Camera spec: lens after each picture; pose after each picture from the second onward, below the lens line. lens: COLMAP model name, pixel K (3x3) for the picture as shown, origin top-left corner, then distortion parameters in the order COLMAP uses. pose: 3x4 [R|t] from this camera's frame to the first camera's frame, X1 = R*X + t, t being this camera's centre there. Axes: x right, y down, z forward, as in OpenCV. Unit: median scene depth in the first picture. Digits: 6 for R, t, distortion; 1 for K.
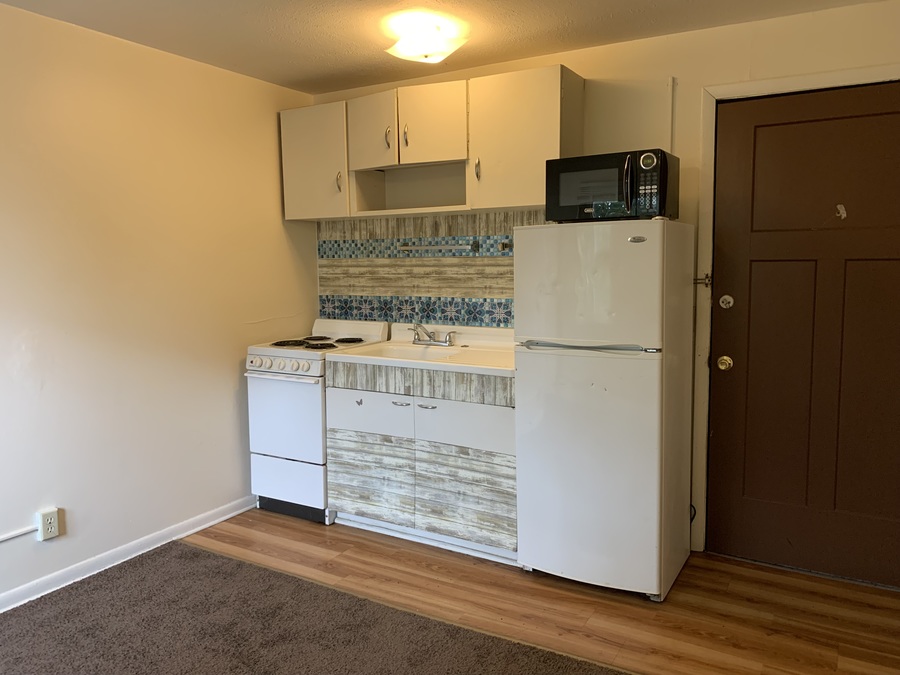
lens RADIAL K [[682.5, 0, 450.0], [0, 682.5, 337.5], [0, 0, 1]] dist [0.002779, 0.001172]
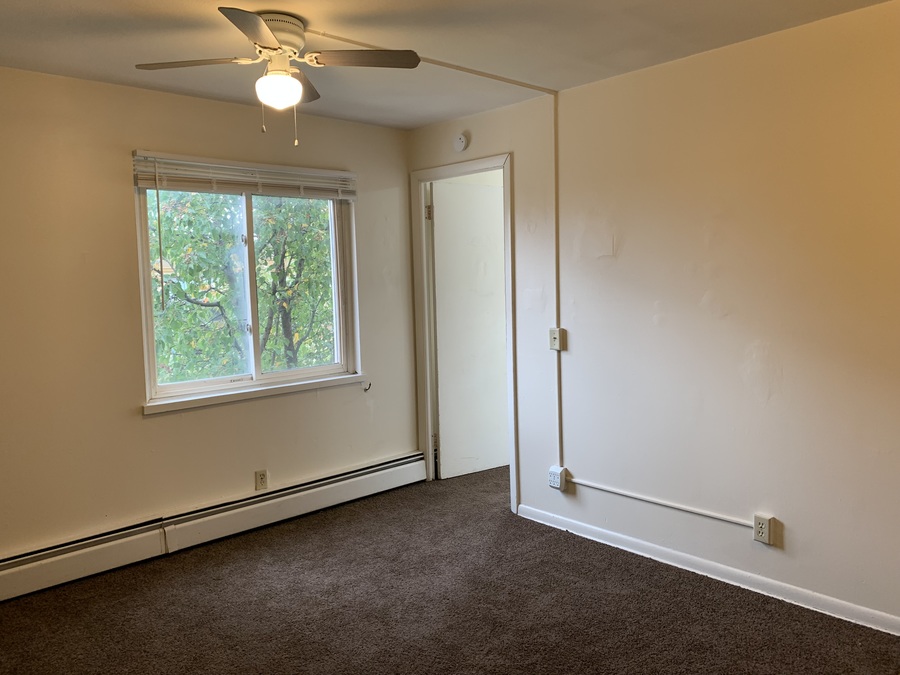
lens RADIAL K [[682.5, 0, 450.0], [0, 682.5, 337.5], [0, 0, 1]] dist [0.002779, 0.001172]
pose [[-0.288222, 0.110367, -0.951182, 0.508170], [-0.073213, 0.987888, 0.136810, -0.121095], [0.954761, 0.109071, -0.276651, 0.813501]]
